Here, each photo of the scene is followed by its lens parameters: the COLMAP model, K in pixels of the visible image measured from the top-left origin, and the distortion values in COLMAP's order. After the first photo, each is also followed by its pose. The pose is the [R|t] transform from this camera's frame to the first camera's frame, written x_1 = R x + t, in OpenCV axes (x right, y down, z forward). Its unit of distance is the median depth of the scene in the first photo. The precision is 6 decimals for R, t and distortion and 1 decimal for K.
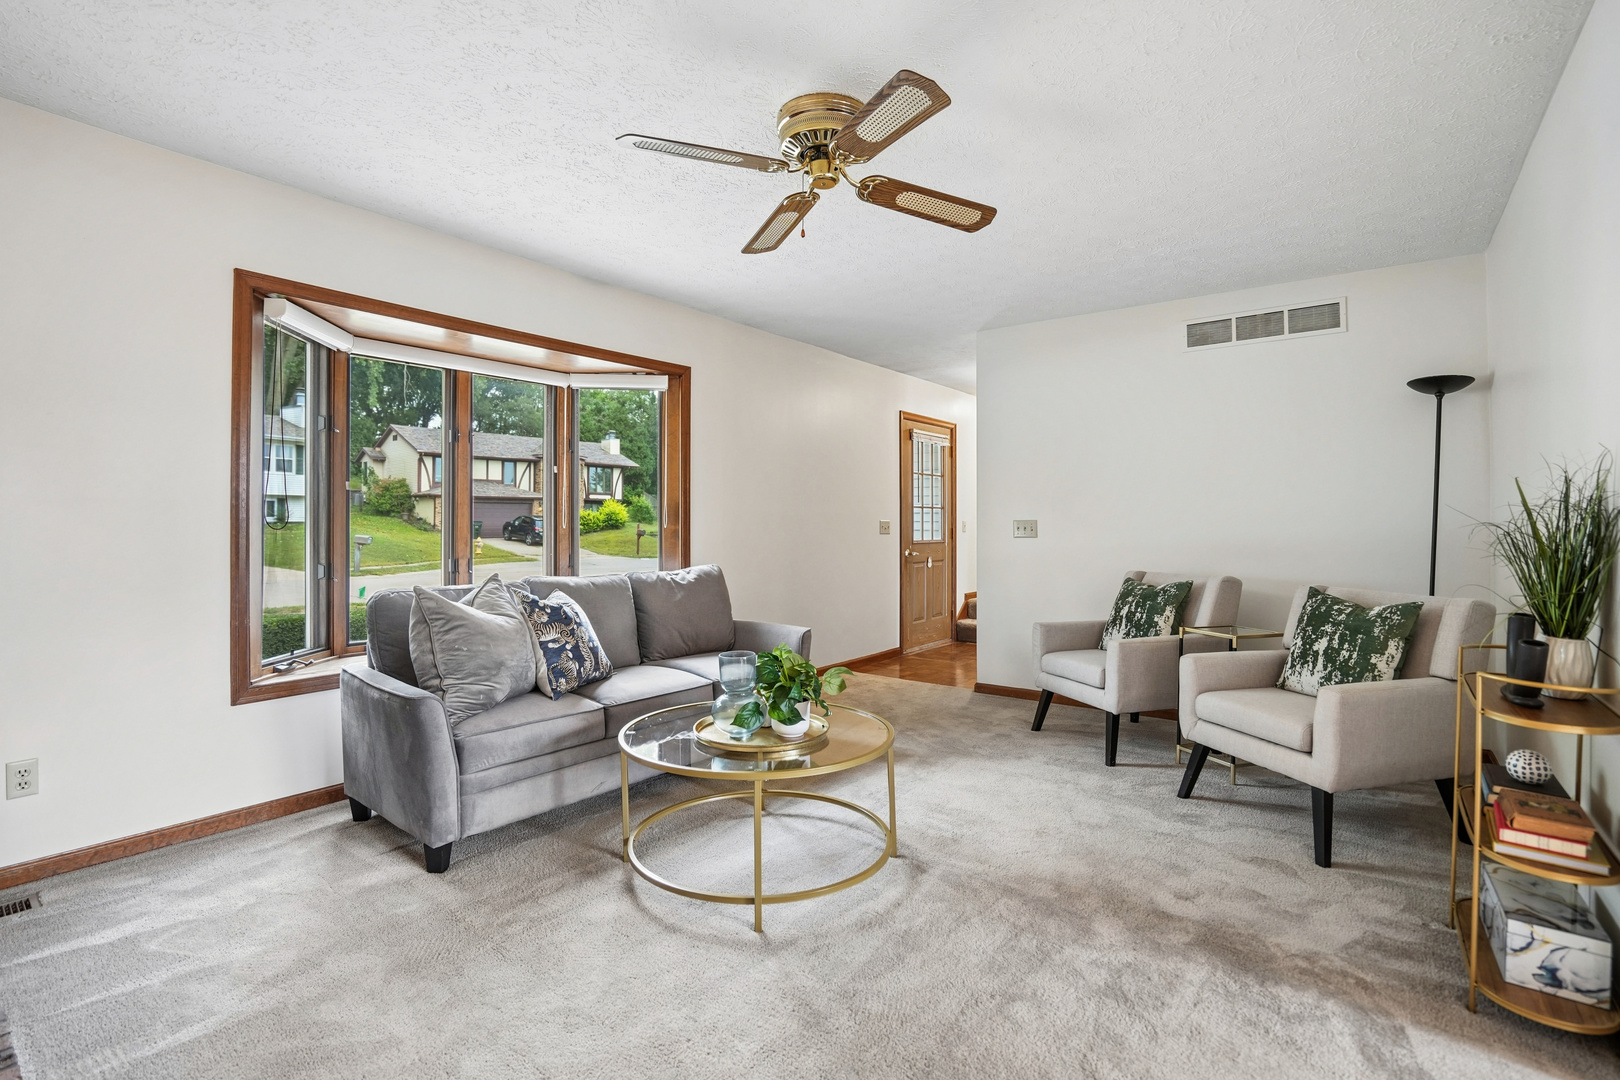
lens RADIAL K [[760.0, 0, 809.1], [0, 760.0, 512.9], [0, 0, 1]] dist [-0.077967, 0.030253]
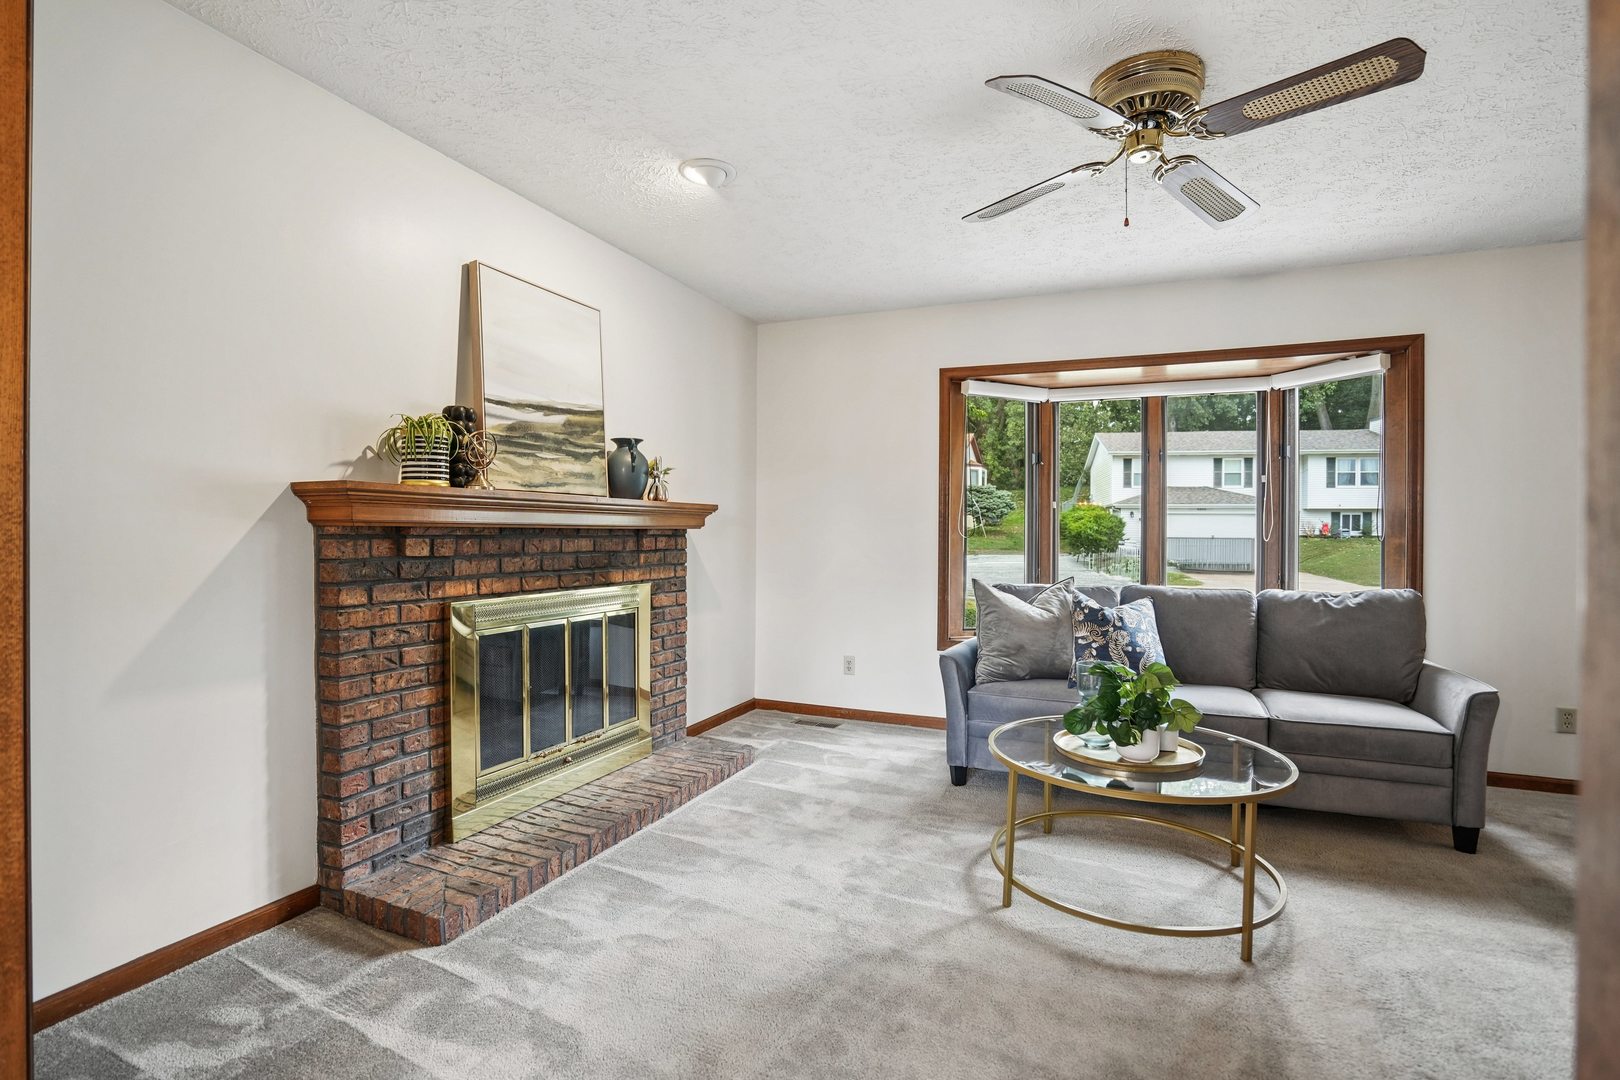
lens RADIAL K [[752.1, 0, 810.0], [0, 752.1, 540.0], [0, 0, 1]] dist [-0.026791, 0.000446]
pose [[0.241846, 0.009545, -0.970268, 0.656824], [0.007659, 0.999902, 0.011746, 0.005852], [0.970284, -0.010272, 0.241750, 0.325592]]
